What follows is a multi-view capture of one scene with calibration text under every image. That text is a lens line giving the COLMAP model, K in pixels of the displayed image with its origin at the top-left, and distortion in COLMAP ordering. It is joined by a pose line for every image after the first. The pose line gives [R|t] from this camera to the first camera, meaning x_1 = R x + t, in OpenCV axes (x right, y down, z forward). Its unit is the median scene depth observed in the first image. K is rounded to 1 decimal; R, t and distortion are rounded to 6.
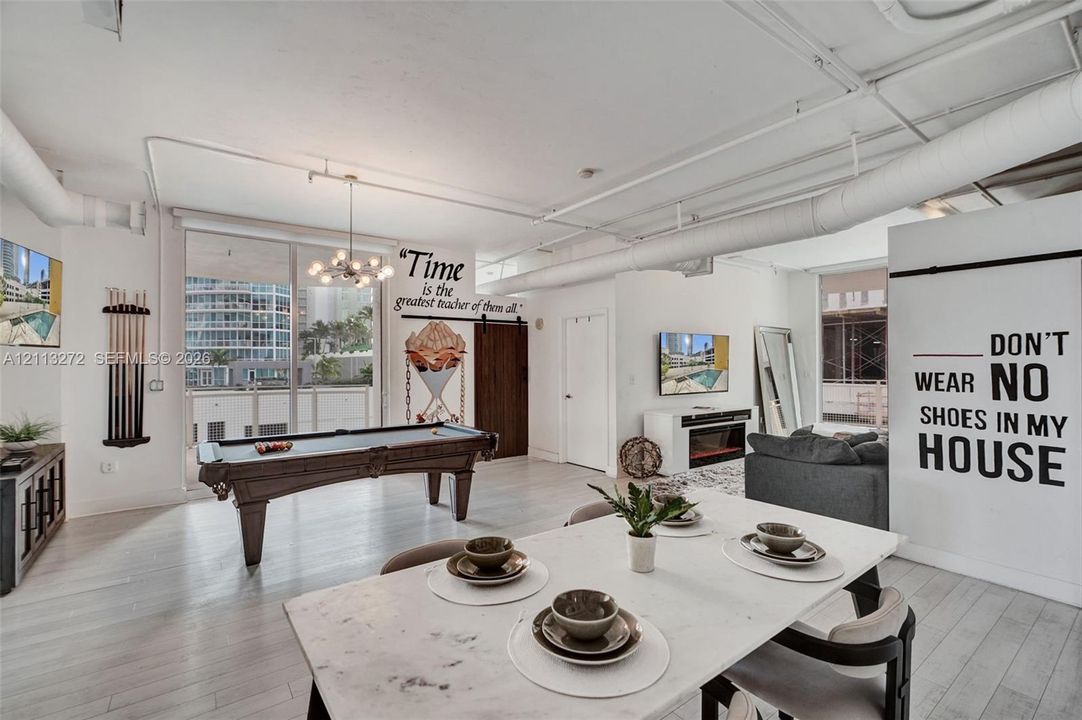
lens RADIAL K [[482.7, 0, 543.2], [0, 482.7, 357.9], [0, 0, 1]] dist [-0.001146, -0.000560]
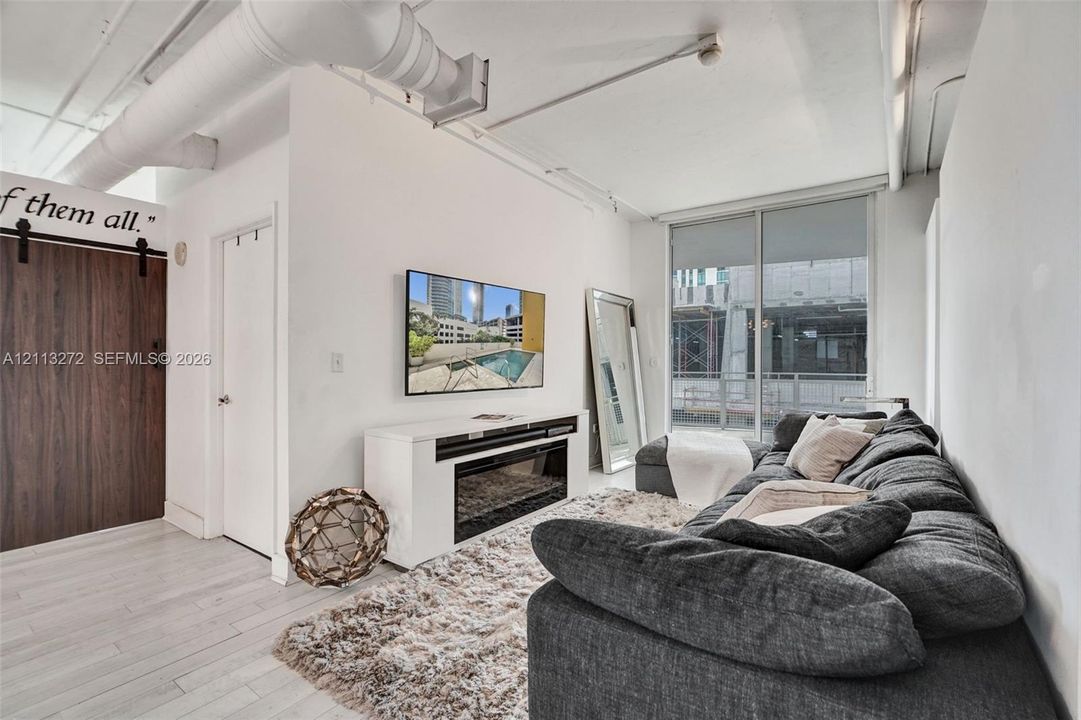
lens RADIAL K [[482.3, 0, 545.8], [0, 482.3, 361.0], [0, 0, 1]] dist [-0.001146, -0.000560]
pose [[0.951178, 0.005909, 0.308586, 0.211026], [-0.008847, 0.999928, 0.008120, 0.034475], [-0.308515, -0.010454, 0.951162, 0.448349]]
